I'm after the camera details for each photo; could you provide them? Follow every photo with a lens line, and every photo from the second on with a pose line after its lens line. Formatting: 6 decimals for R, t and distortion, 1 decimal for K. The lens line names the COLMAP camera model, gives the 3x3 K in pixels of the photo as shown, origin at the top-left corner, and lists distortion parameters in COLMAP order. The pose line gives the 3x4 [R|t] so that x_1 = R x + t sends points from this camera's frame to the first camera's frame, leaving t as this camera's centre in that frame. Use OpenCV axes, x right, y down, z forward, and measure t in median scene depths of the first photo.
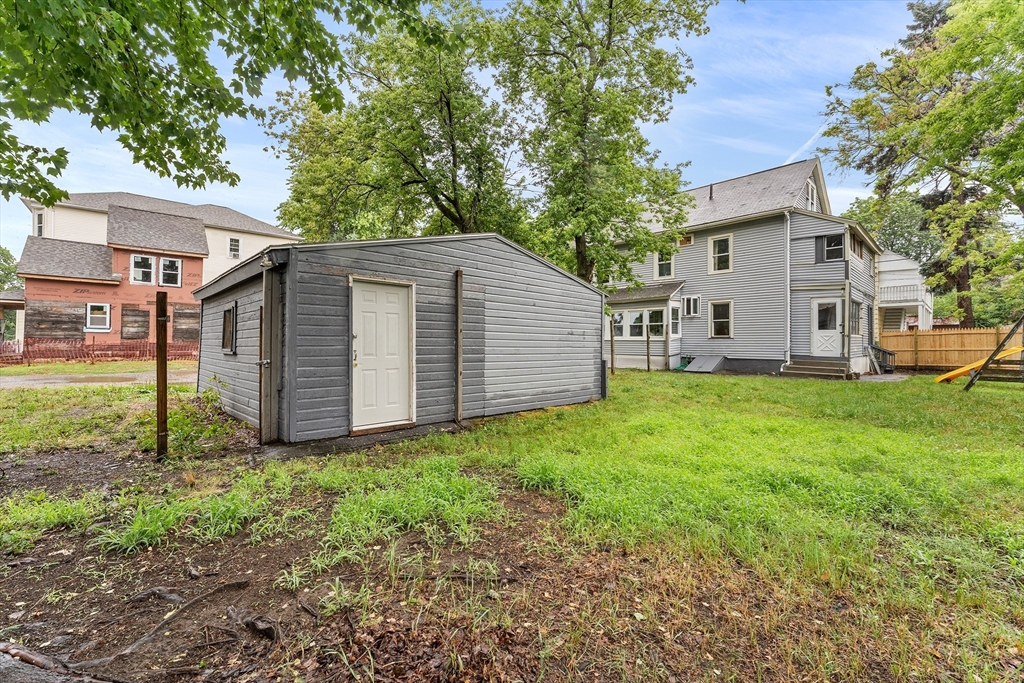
lens RADIAL K [[426.9, 0, 511.4], [0, 426.9, 339.6], [0, 0, 1]] dist [0.000269, -0.000111]
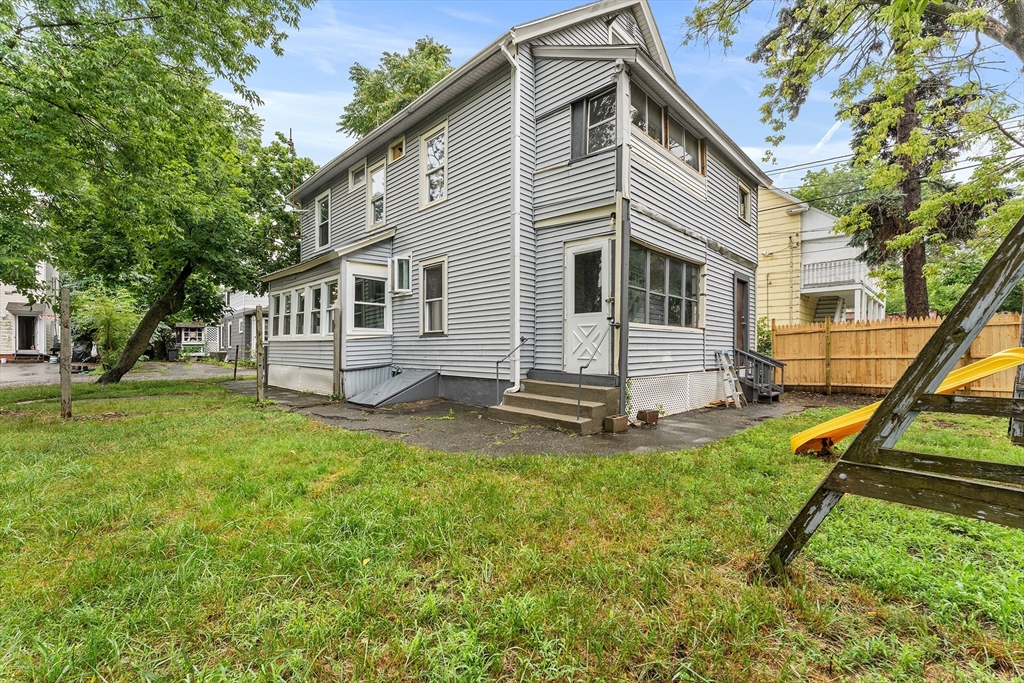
lens RADIAL K [[426.9, 0, 520.1], [0, 426.9, 356.2], [0, 0, 1]] dist [0.000269, -0.000111]
pose [[0.999459, -0.001169, 0.032855, 0.637505], [0.000452, 0.999761, 0.021835, 0.011546], [-0.032873, -0.021809, 0.999222, 0.548608]]
